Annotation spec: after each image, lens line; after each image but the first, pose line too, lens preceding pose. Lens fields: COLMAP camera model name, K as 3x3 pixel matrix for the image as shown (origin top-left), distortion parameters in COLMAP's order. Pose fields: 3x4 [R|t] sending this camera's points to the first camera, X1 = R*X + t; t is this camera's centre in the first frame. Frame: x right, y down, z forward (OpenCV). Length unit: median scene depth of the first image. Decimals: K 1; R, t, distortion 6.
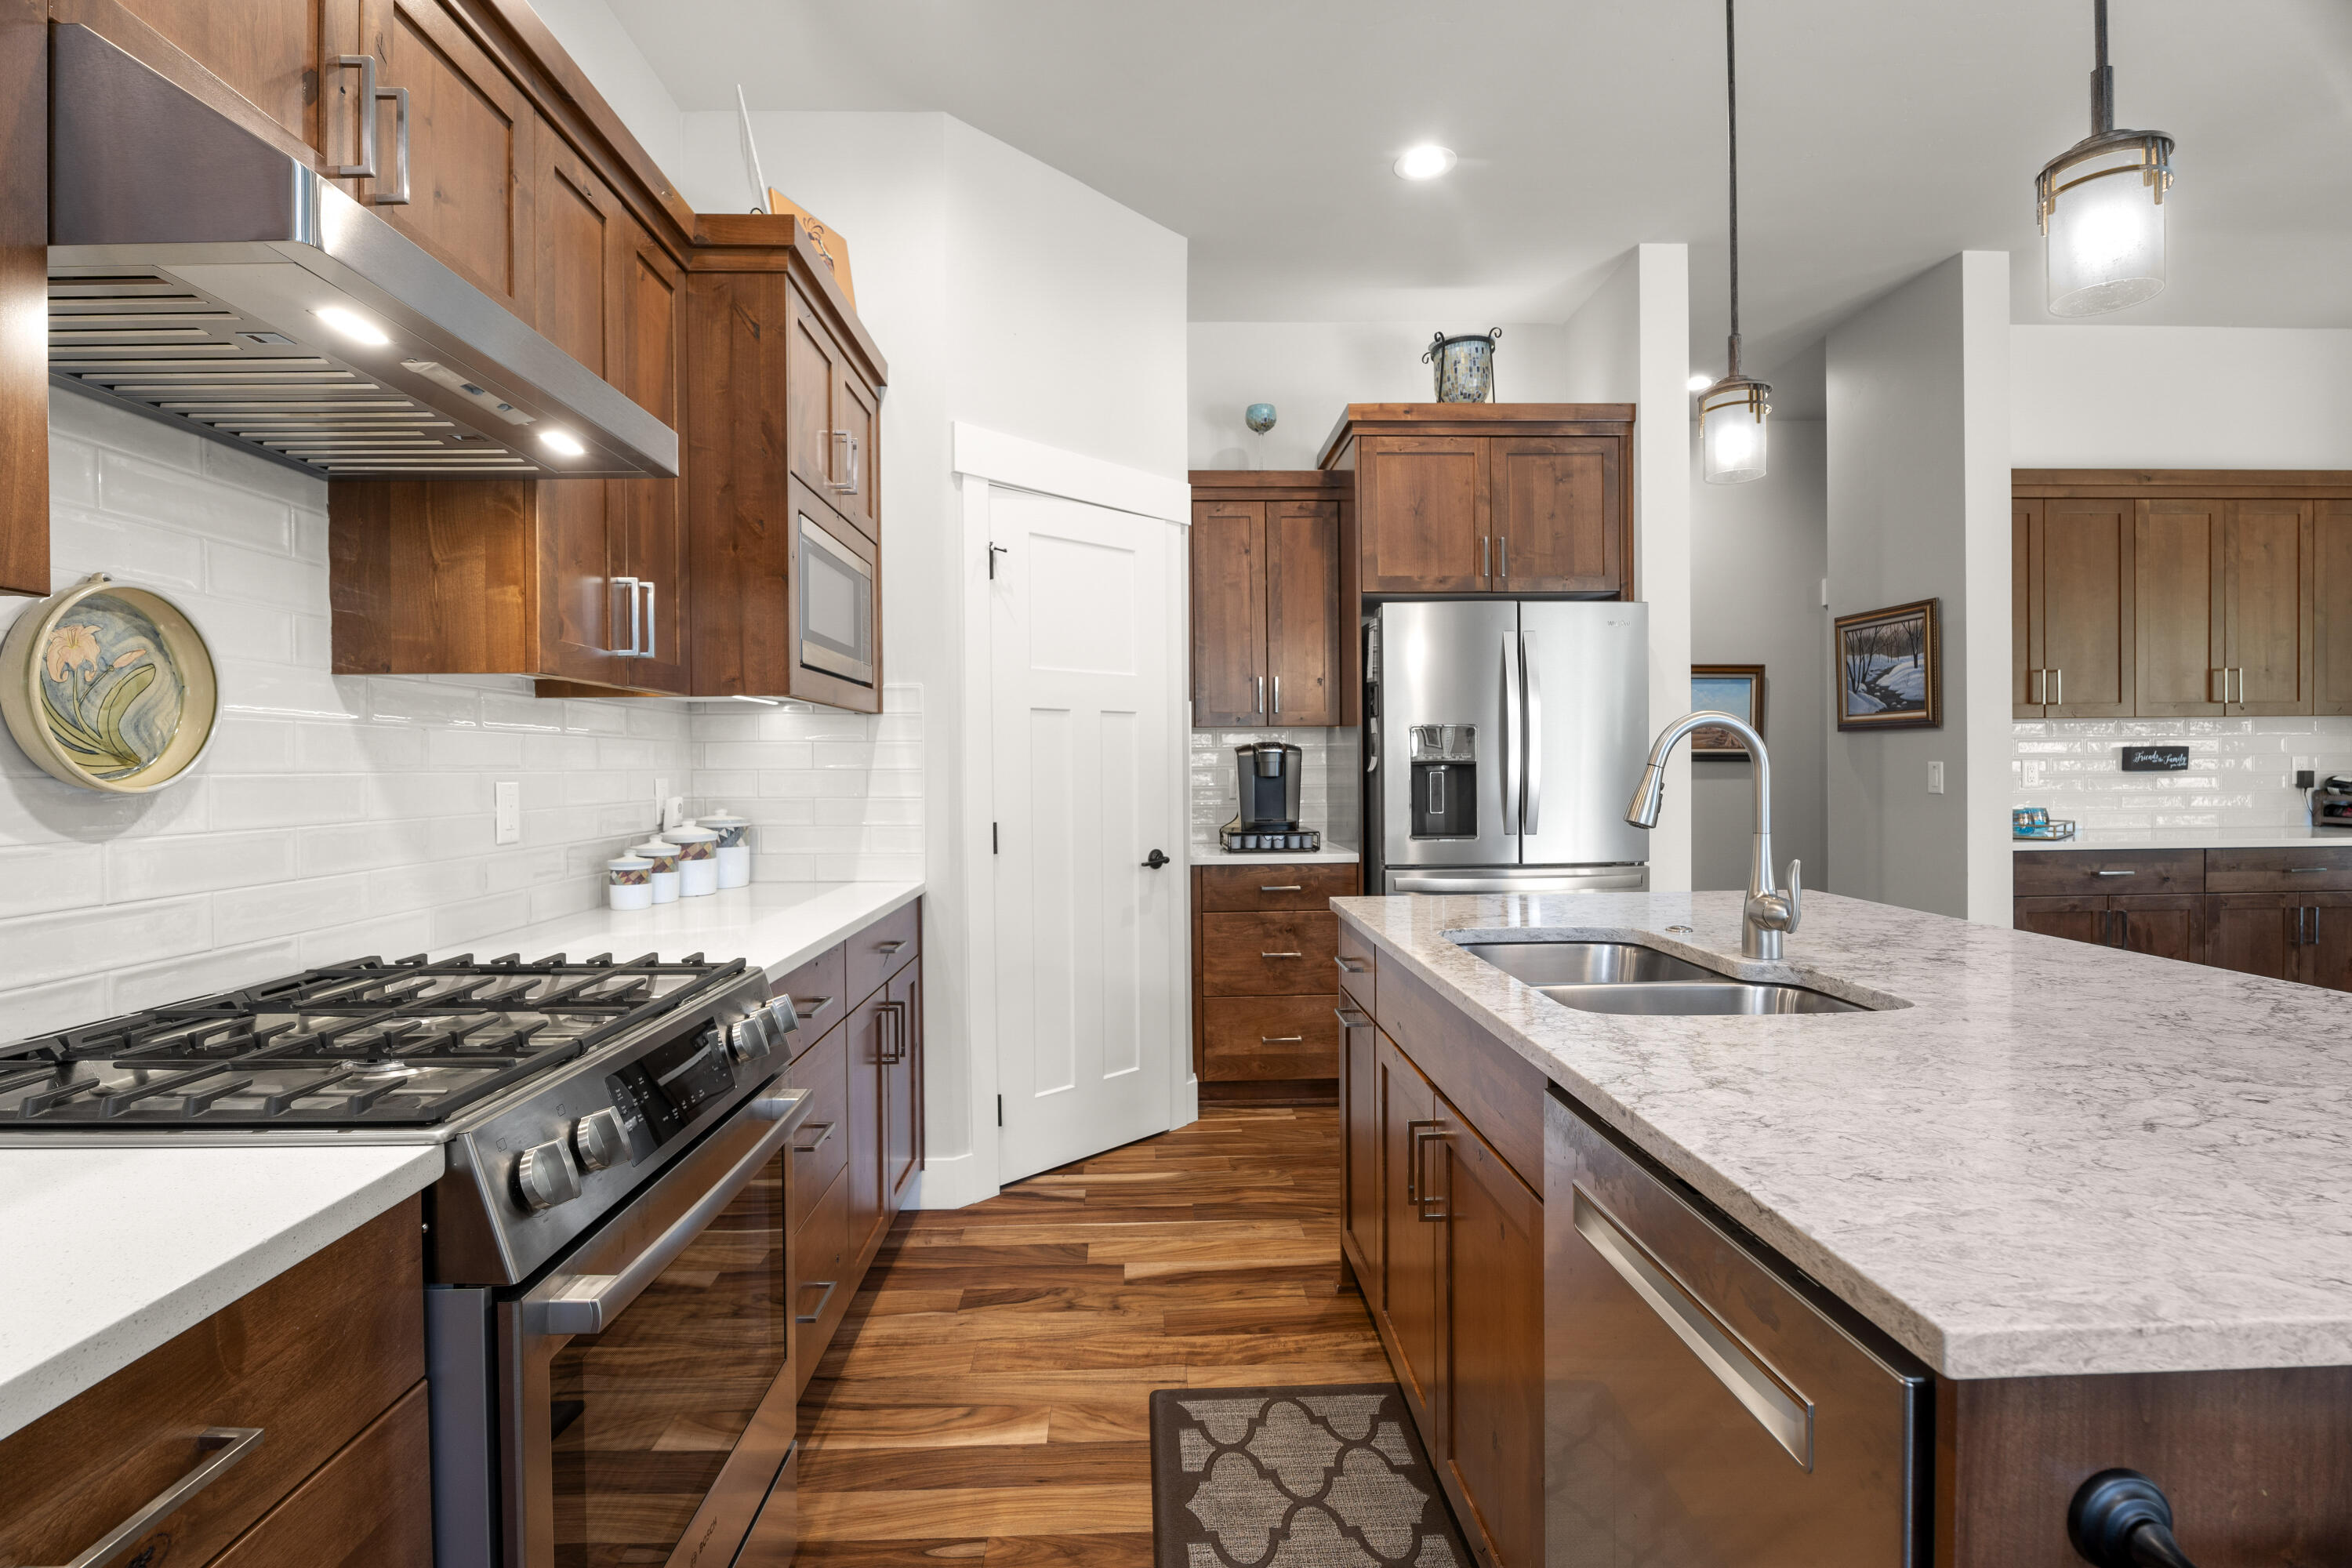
lens RADIAL K [[1104.2, 0, 1176.0], [0, 1104.2, 784.0], [0, 0, 1]] dist [-0.014523, 0.000232]
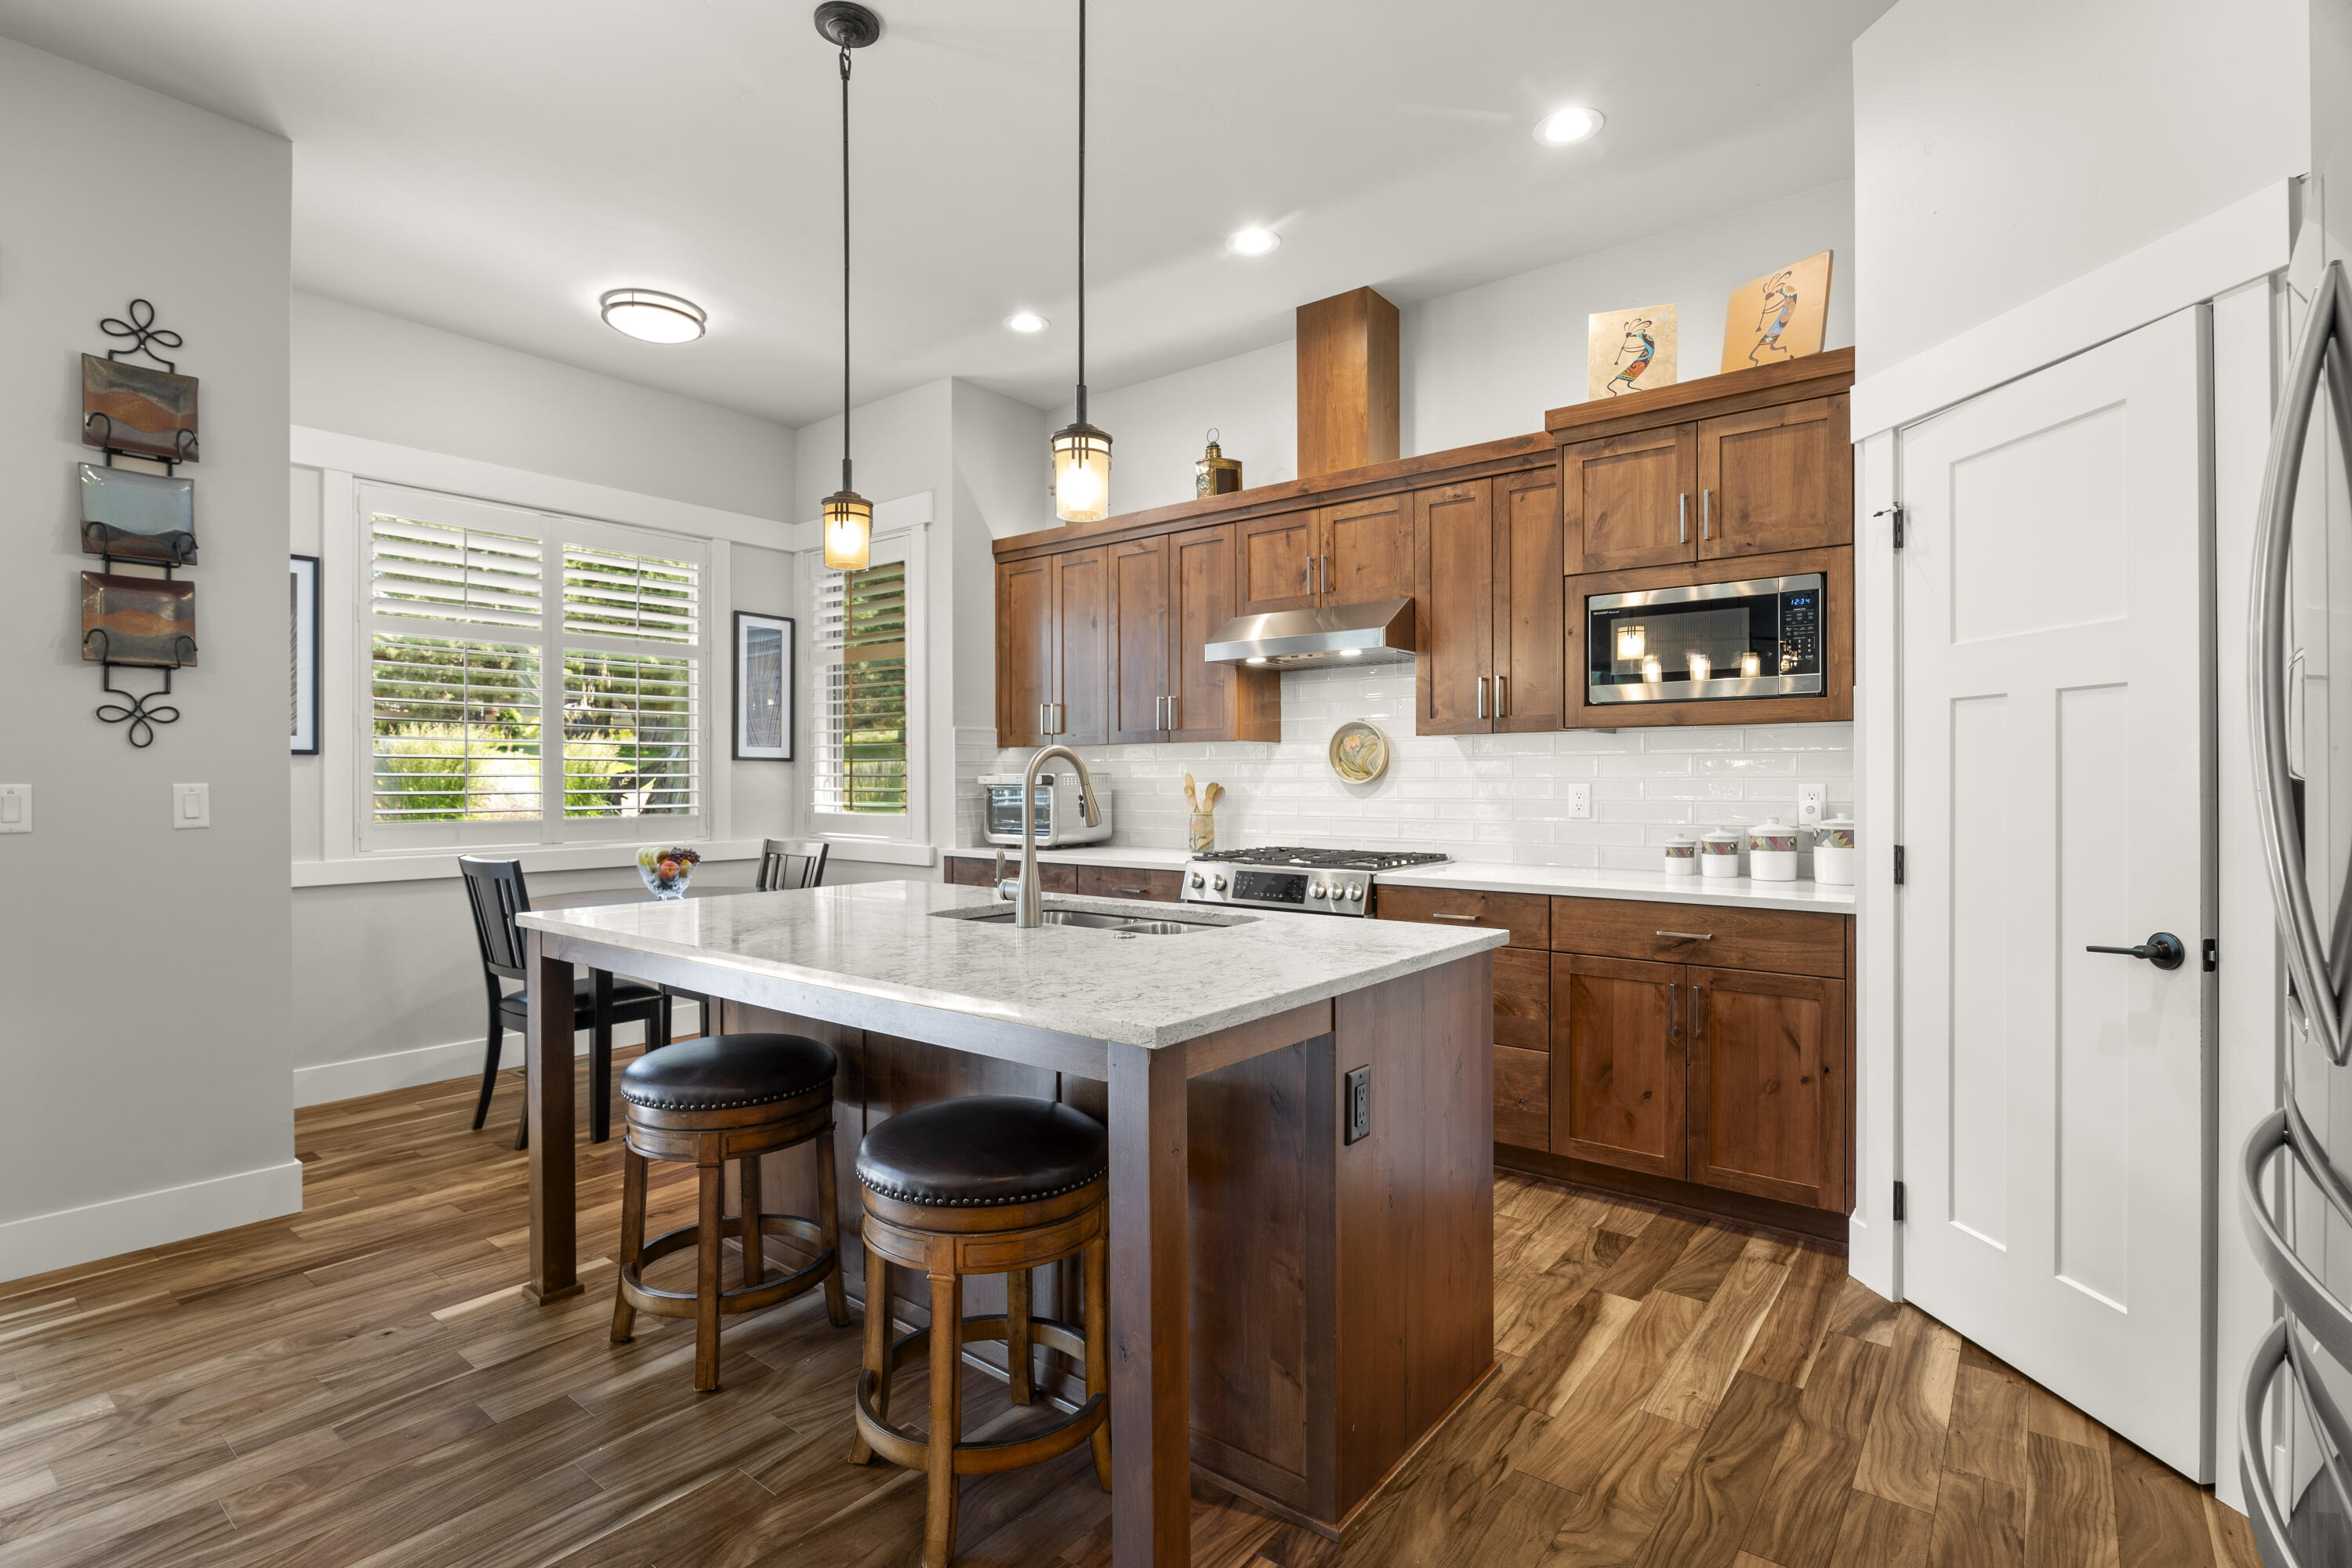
lens RADIAL K [[1123.3, 0, 1159.8], [0, 1123.3, 778.9], [0, 0, 1]] dist [-0.004529, -0.000406]
pose [[-0.656138, 0.011394, -0.754555, 0.756535], [-0.004202, 0.999815, 0.018751, -0.025353], [0.754629, 0.015474, -0.655969, 1.046843]]
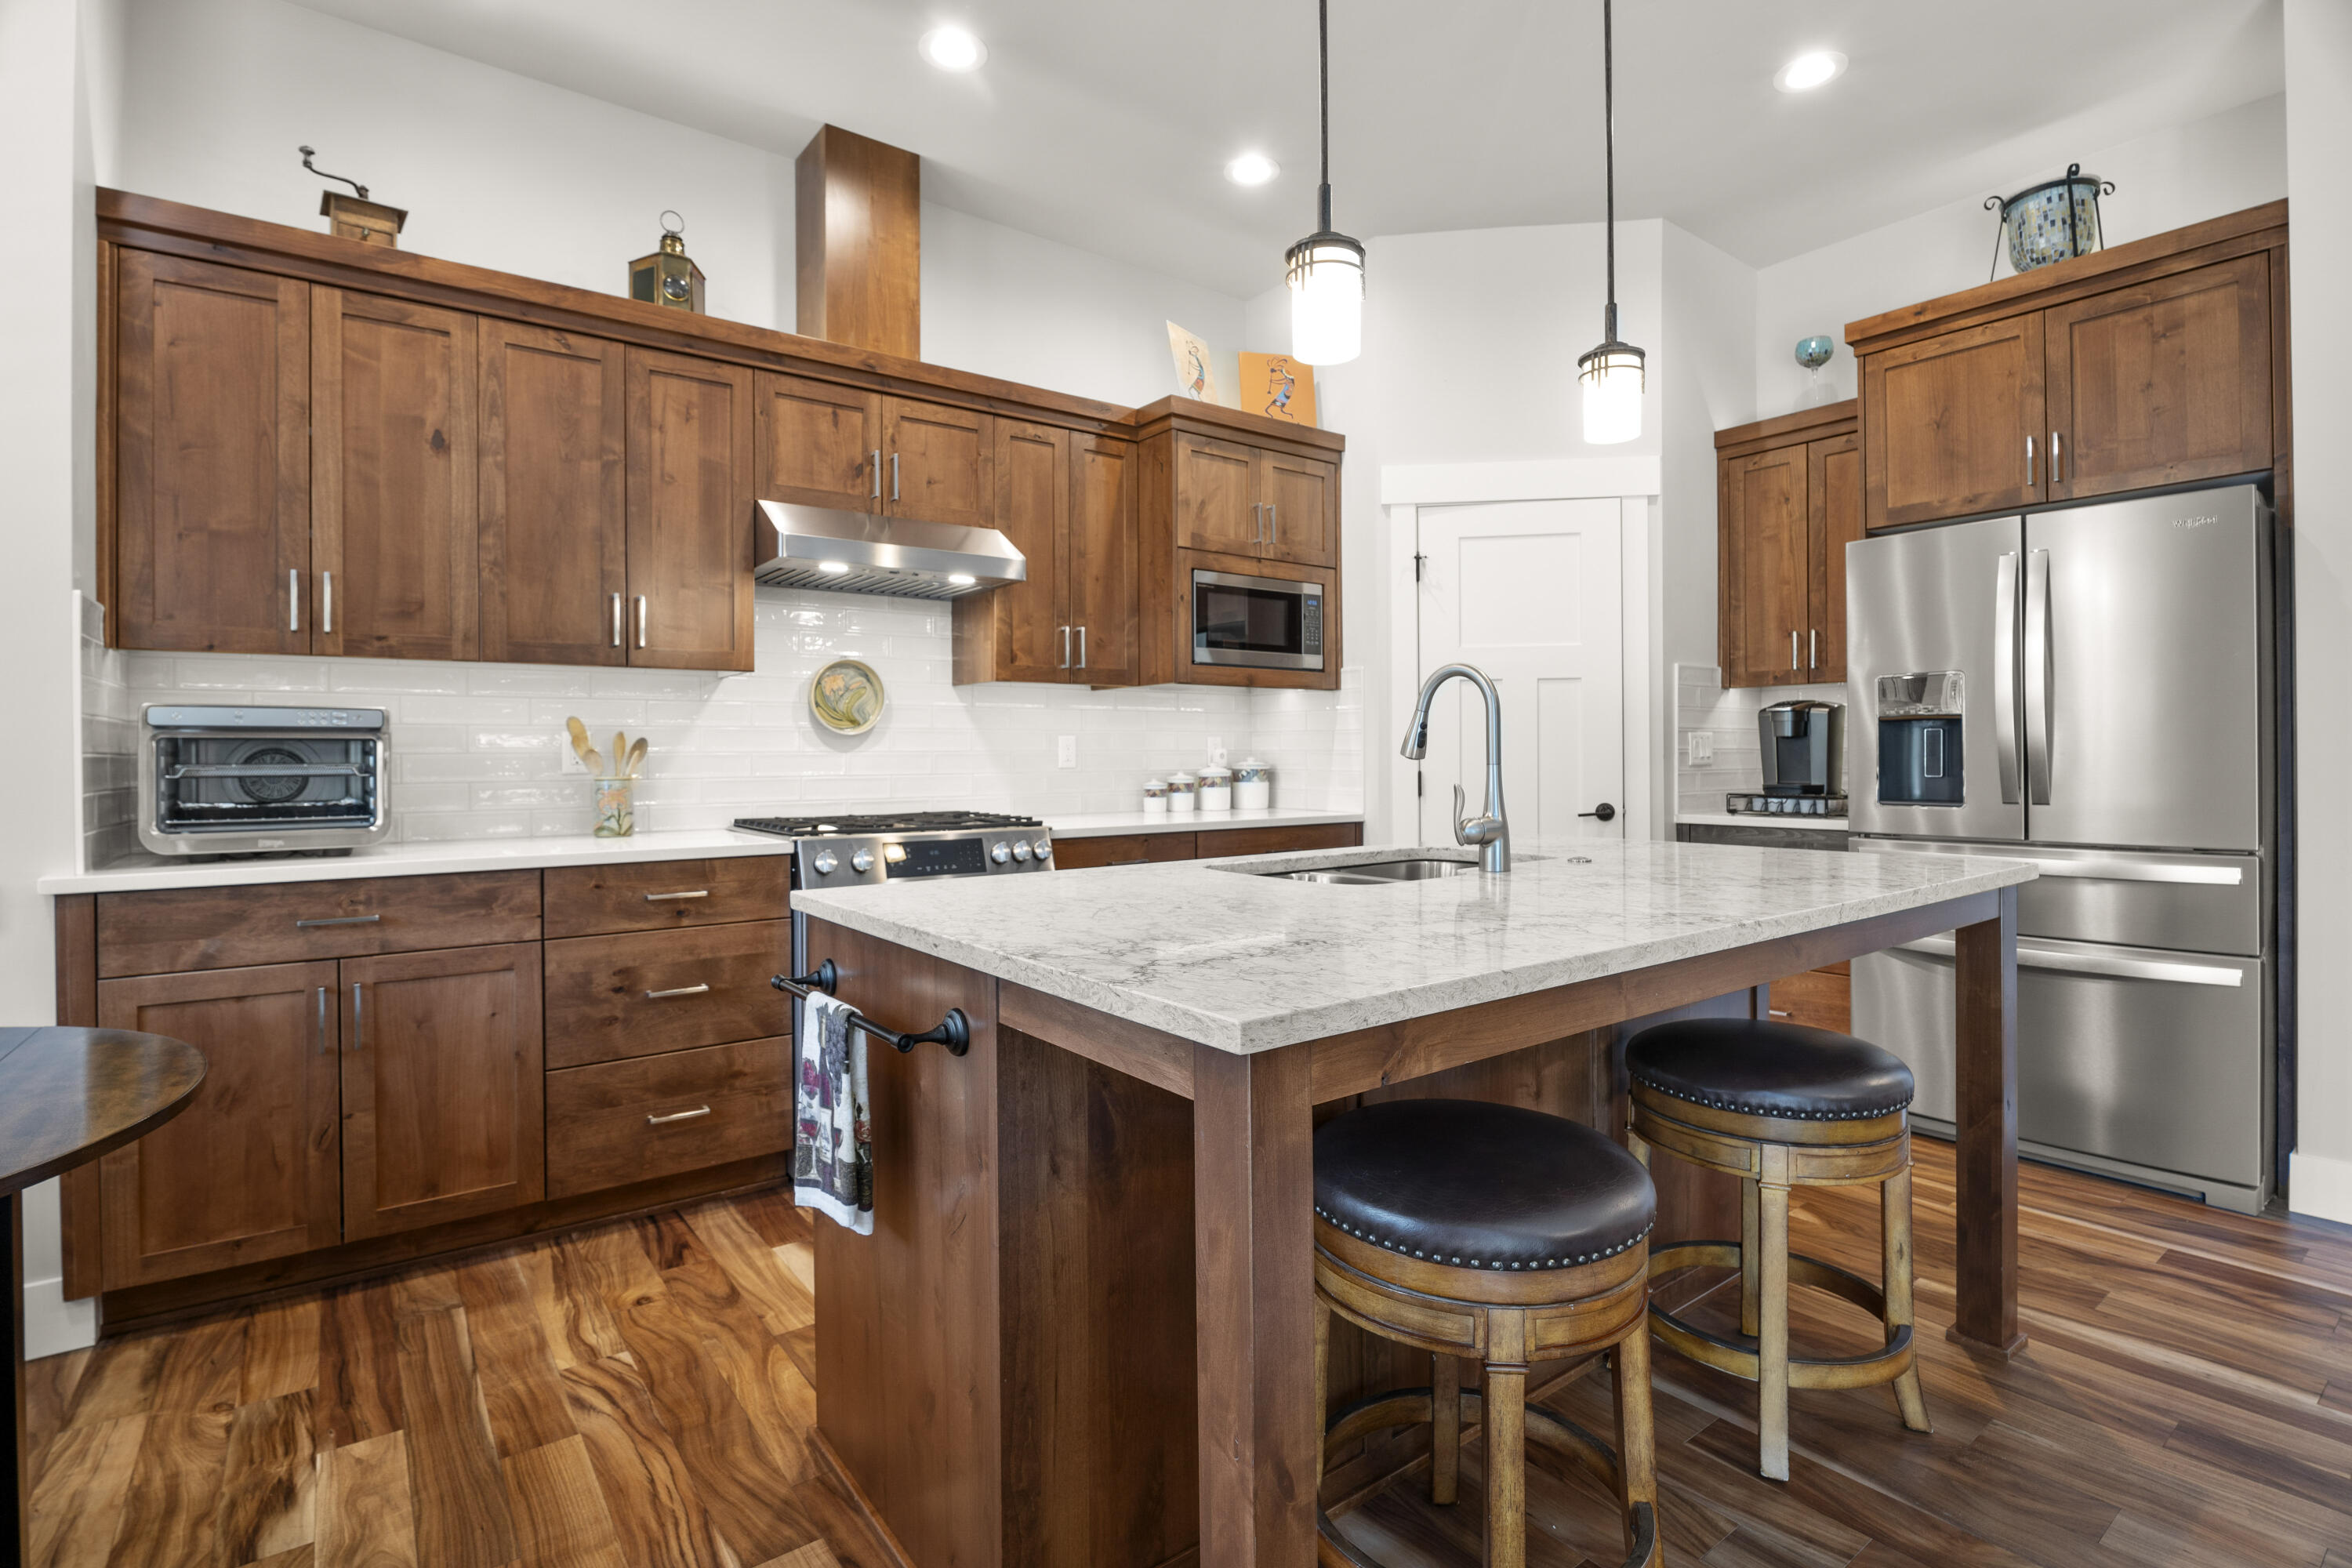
lens RADIAL K [[1111.3, 0, 1166.4], [0, 1111.3, 758.3], [0, 0, 1]] dist [-0.011047, -0.001192]
pose [[0.570972, 0.006231, -0.820946, 0.669654], [-0.011642, 0.999932, -0.000507, 0.022561], [0.820887, 0.009847, 0.571005, 0.023812]]
